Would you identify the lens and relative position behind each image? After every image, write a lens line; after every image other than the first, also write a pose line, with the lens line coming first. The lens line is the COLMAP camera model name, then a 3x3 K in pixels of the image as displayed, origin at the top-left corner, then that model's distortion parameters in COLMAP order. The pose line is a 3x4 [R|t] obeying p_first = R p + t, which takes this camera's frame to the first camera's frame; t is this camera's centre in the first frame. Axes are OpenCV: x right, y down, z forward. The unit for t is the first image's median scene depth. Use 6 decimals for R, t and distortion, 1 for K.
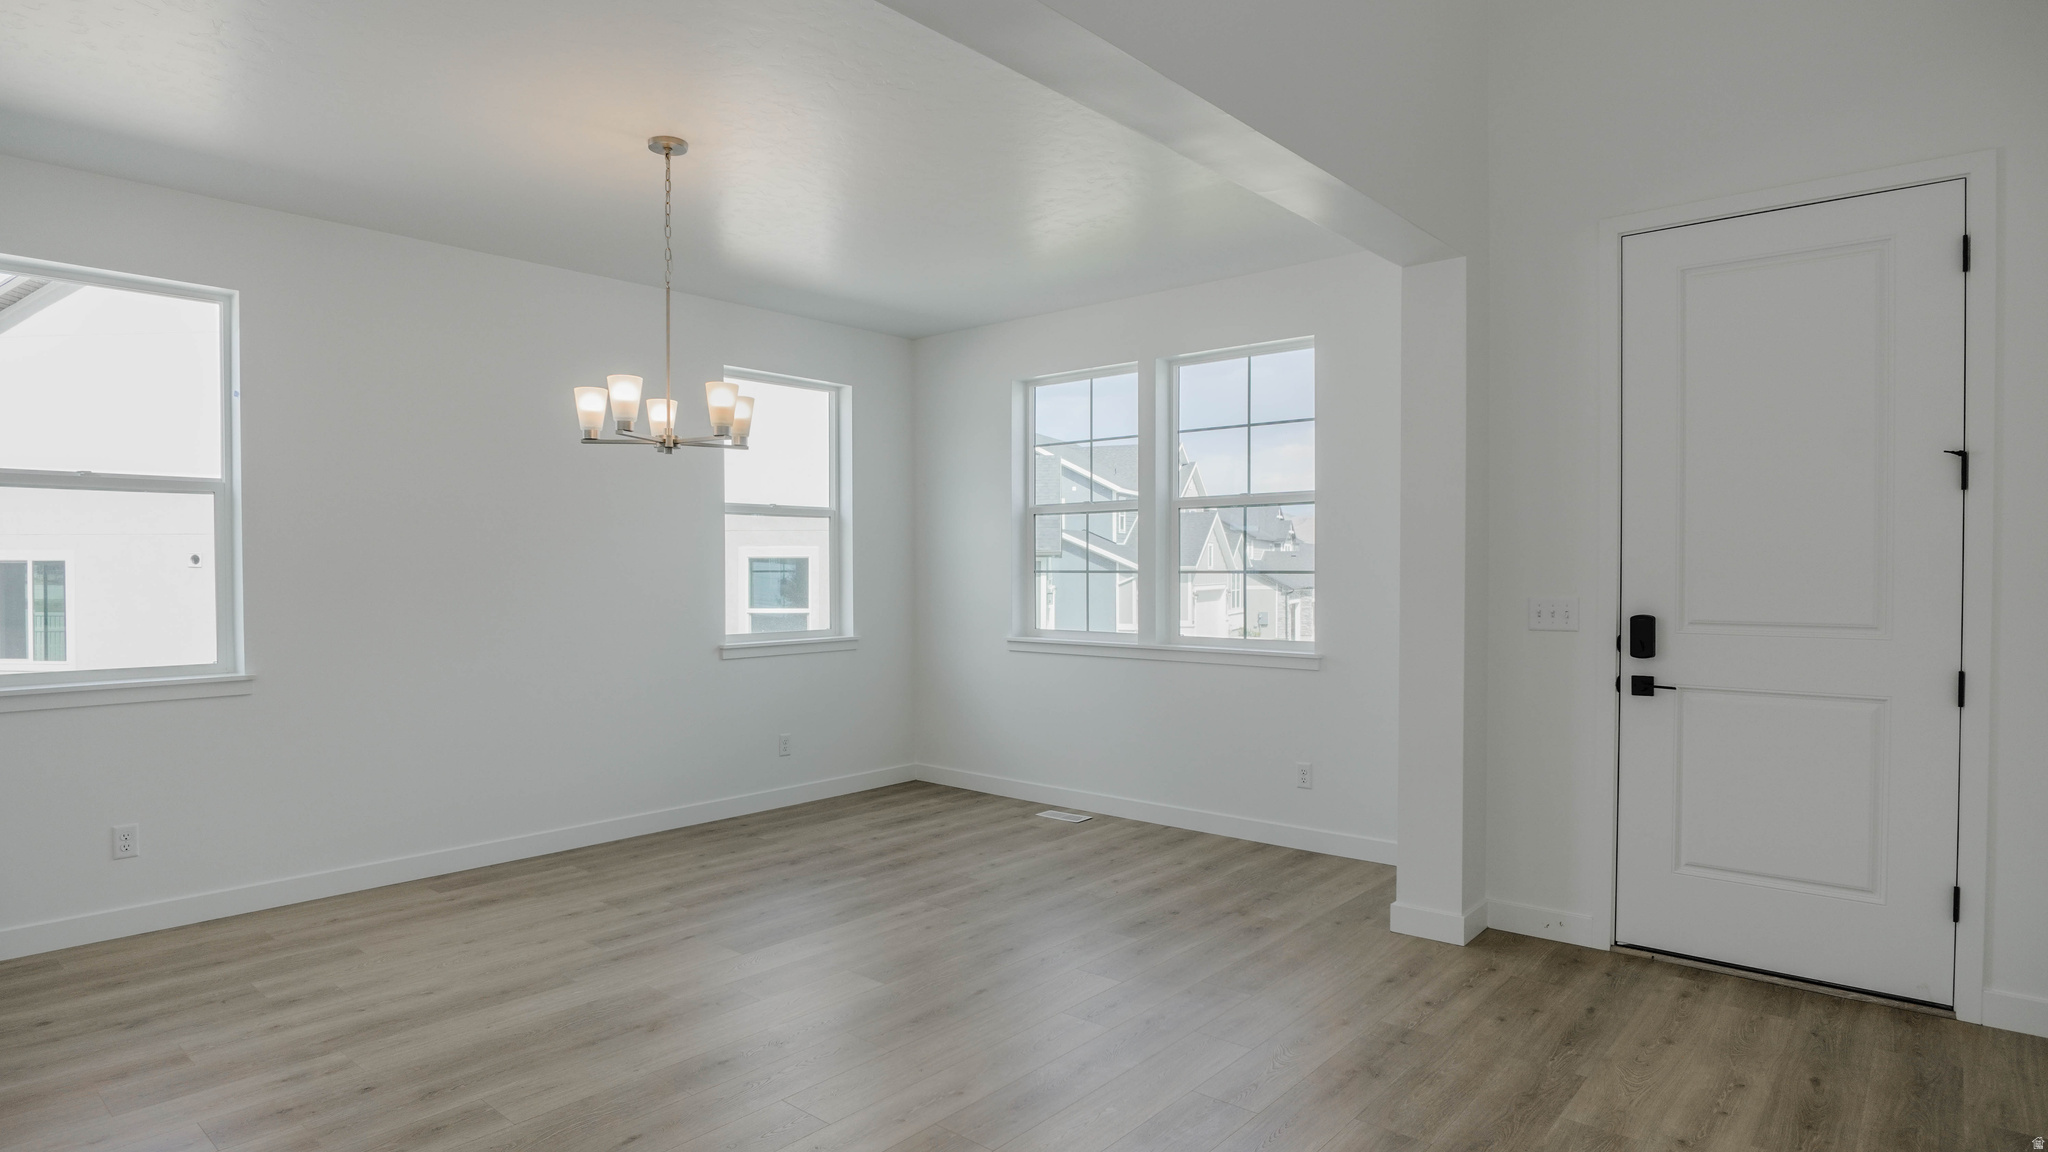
lens RADIAL K [[1131.8, 0, 1024.3], [0, 1131.8, 584.4], [0, 0, 1]] dist [-0.041874, 0.012865]
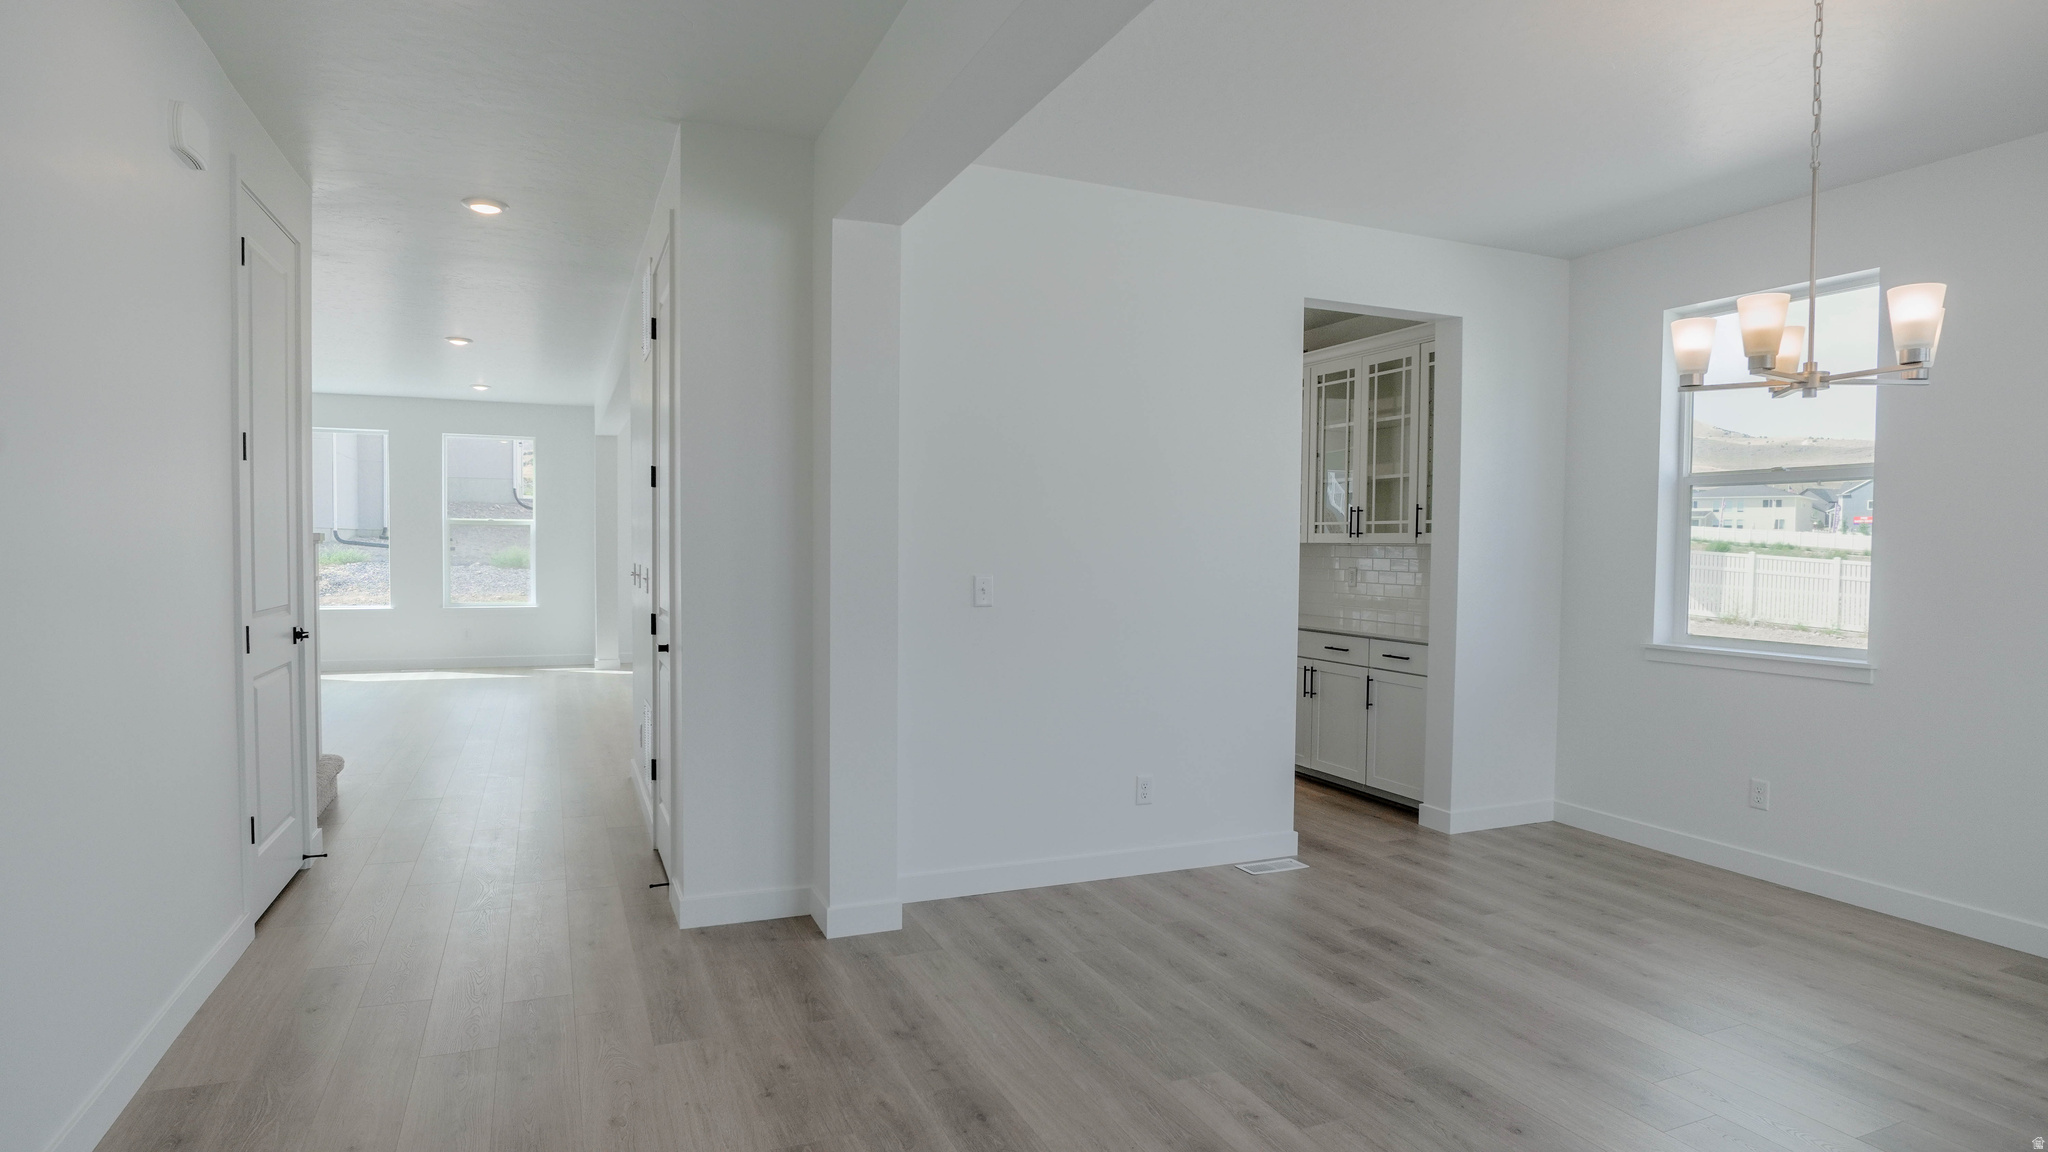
lens RADIAL K [[1131.8, 0, 1024.3], [0, 1131.8, 584.4], [0, 0, 1]] dist [-0.041874, 0.012865]
pose [[-0.449719, 0.028822, -0.892705, 0.554084], [-0.024789, 0.998691, 0.044731, -0.014854], [0.892826, 0.042246, -0.448416, 0.857819]]
